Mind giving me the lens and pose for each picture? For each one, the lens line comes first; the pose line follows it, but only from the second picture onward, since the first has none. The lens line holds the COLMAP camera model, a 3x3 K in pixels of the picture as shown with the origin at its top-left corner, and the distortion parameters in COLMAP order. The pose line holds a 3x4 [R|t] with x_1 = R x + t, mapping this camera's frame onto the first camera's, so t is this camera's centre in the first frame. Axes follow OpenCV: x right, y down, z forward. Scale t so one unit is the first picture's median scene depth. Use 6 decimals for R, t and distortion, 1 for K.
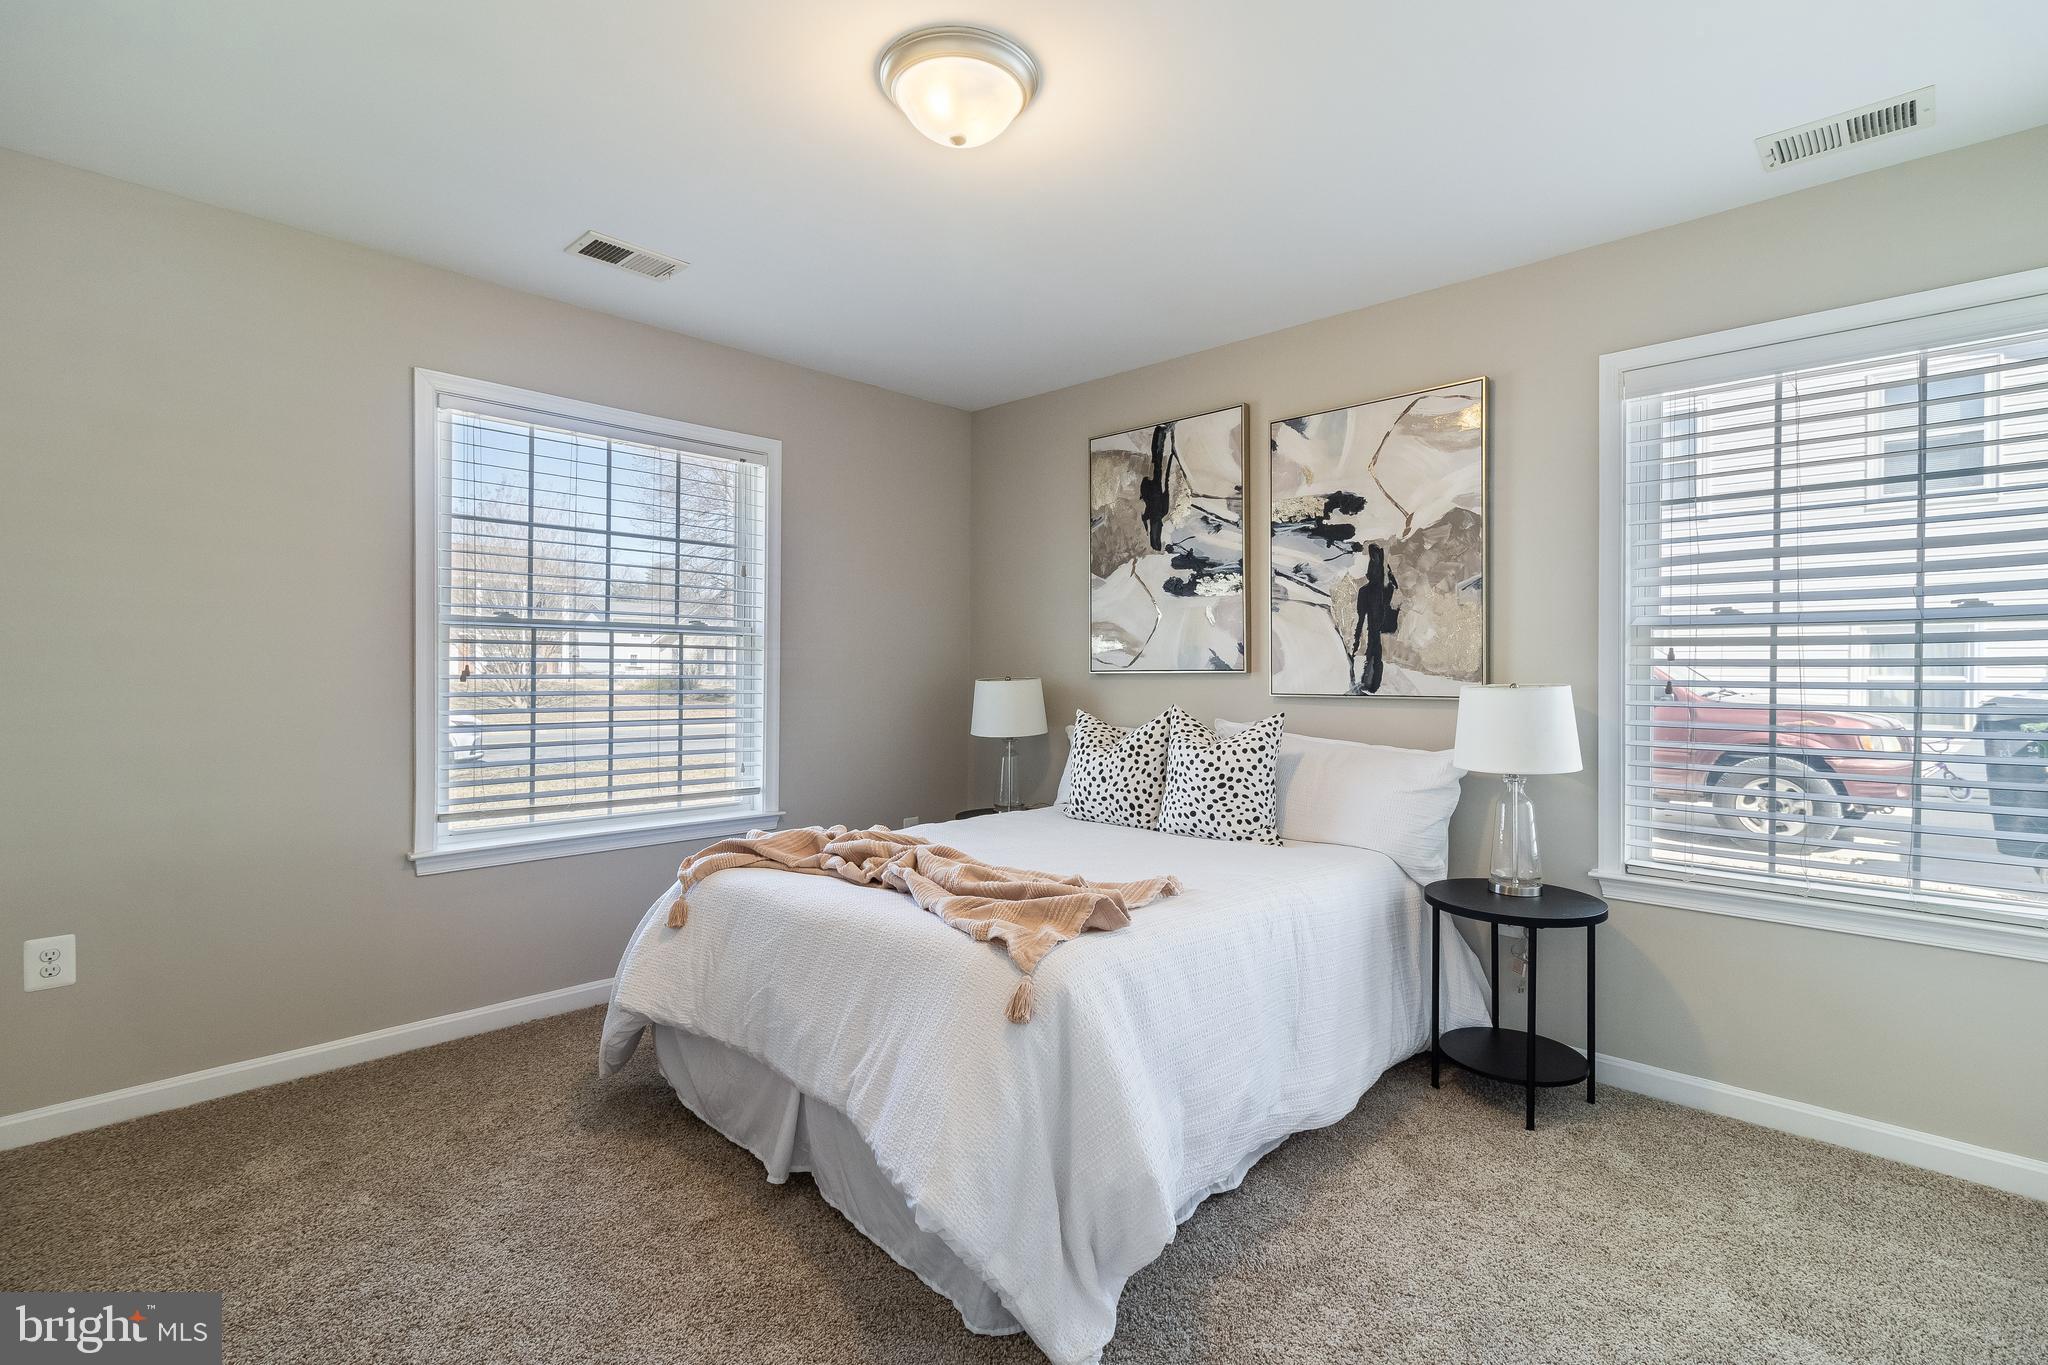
lens RADIAL K [[946.5, 0, 1019.7], [0, 946.5, 658.3], [0, 0, 1]] dist [-0.000234, -0.000135]
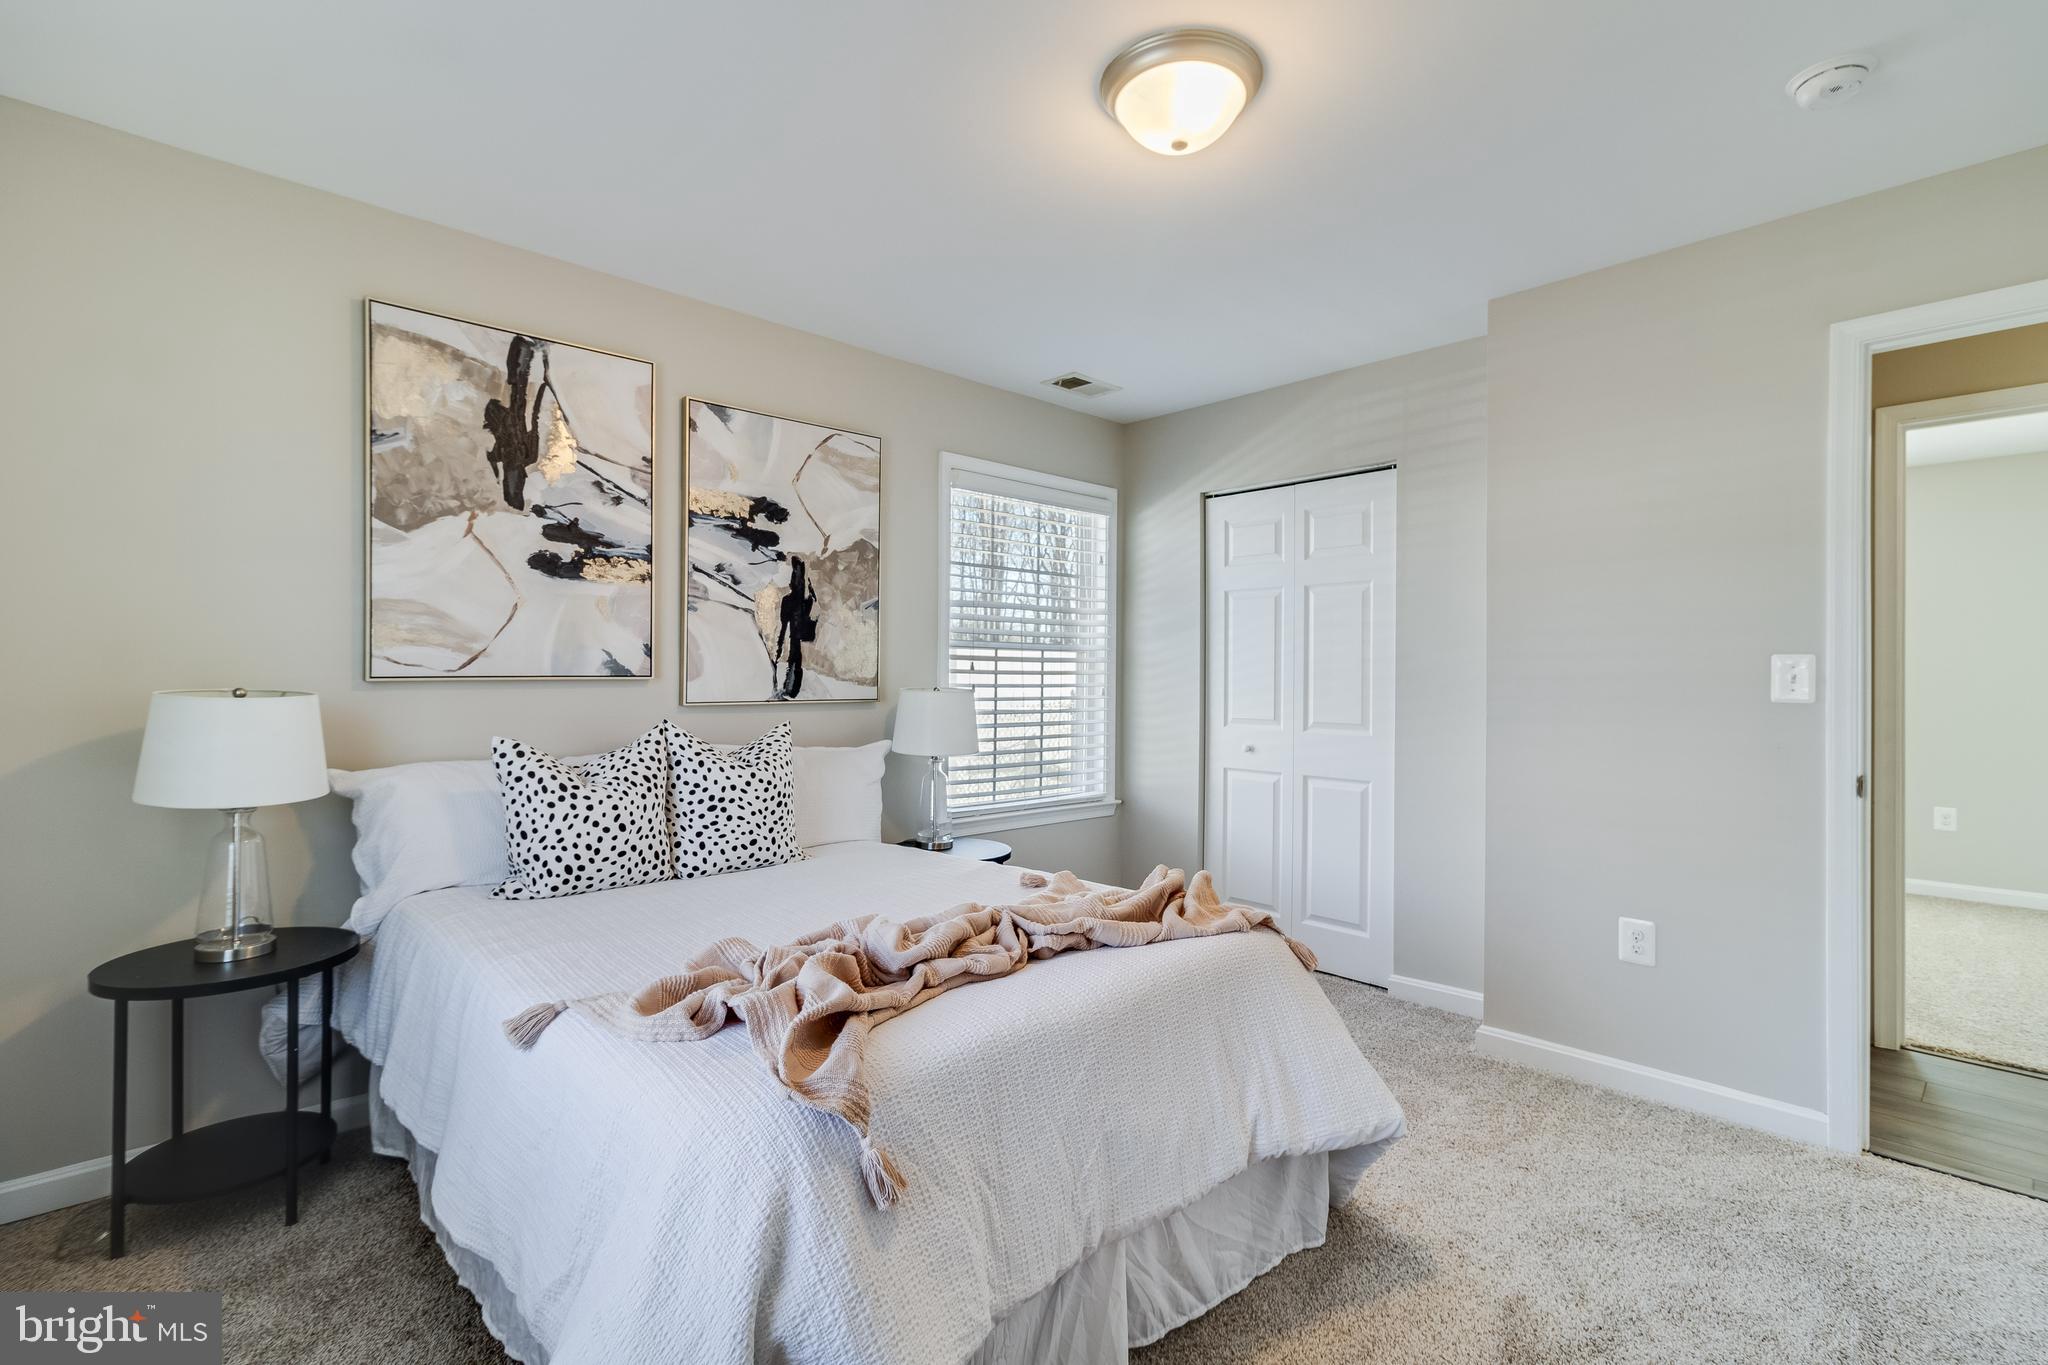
lens RADIAL K [[946.5, 0, 1019.7], [0, 946.5, 658.3], [0, 0, 1]] dist [-0.000234, -0.000135]
pose [[0.045152, 0.017820, 0.998821, -0.620213], [-0.015683, 0.999730, -0.017127, 0.005969], [-0.998857, -0.014891, 0.045419, 0.659919]]
